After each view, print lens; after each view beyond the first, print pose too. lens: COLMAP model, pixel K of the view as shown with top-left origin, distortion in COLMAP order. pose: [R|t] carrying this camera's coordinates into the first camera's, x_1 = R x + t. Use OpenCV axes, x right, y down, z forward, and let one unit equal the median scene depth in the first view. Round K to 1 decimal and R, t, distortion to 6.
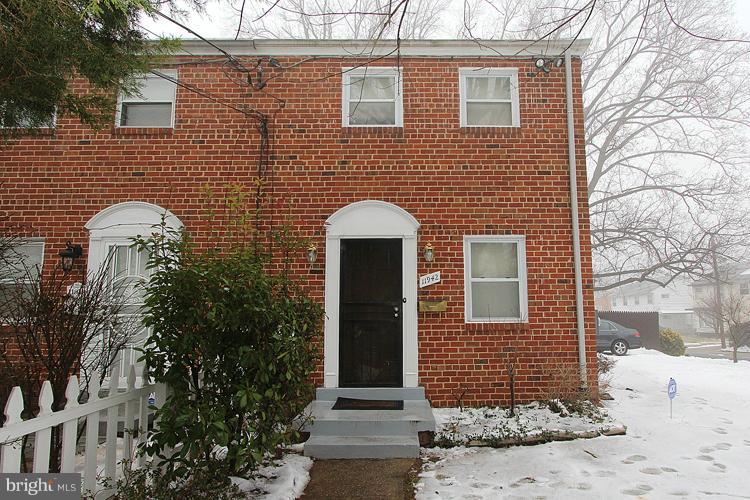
lens RADIAL K [[365.9, 0, 375.0], [0, 365.9, 254.0], [0, 0, 1]] dist [-0.006461, -0.000305]
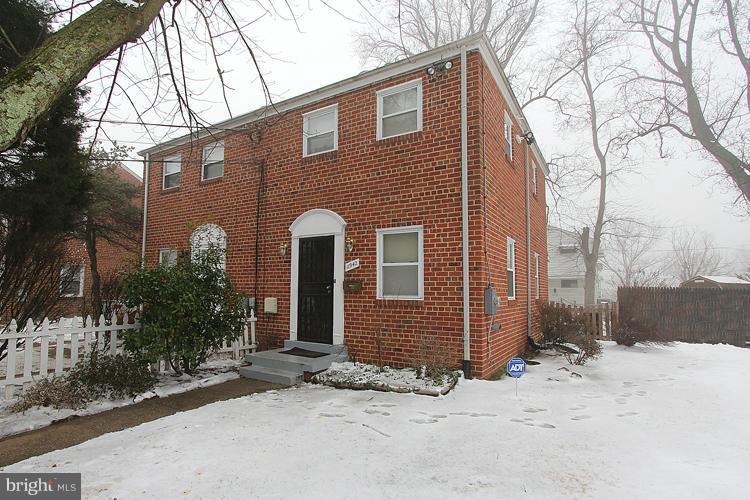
lens RADIAL K [[338.9, 0, 375.0], [0, 338.9, 250.0], [0, 0, 1]] dist [-0.001753, -0.000160]
pose [[0.871632, -0.043487, -0.488228, 0.806967], [0.056534, 0.998329, 0.012006, 0.005815], [0.486890, -0.038066, 0.872633, -0.013024]]
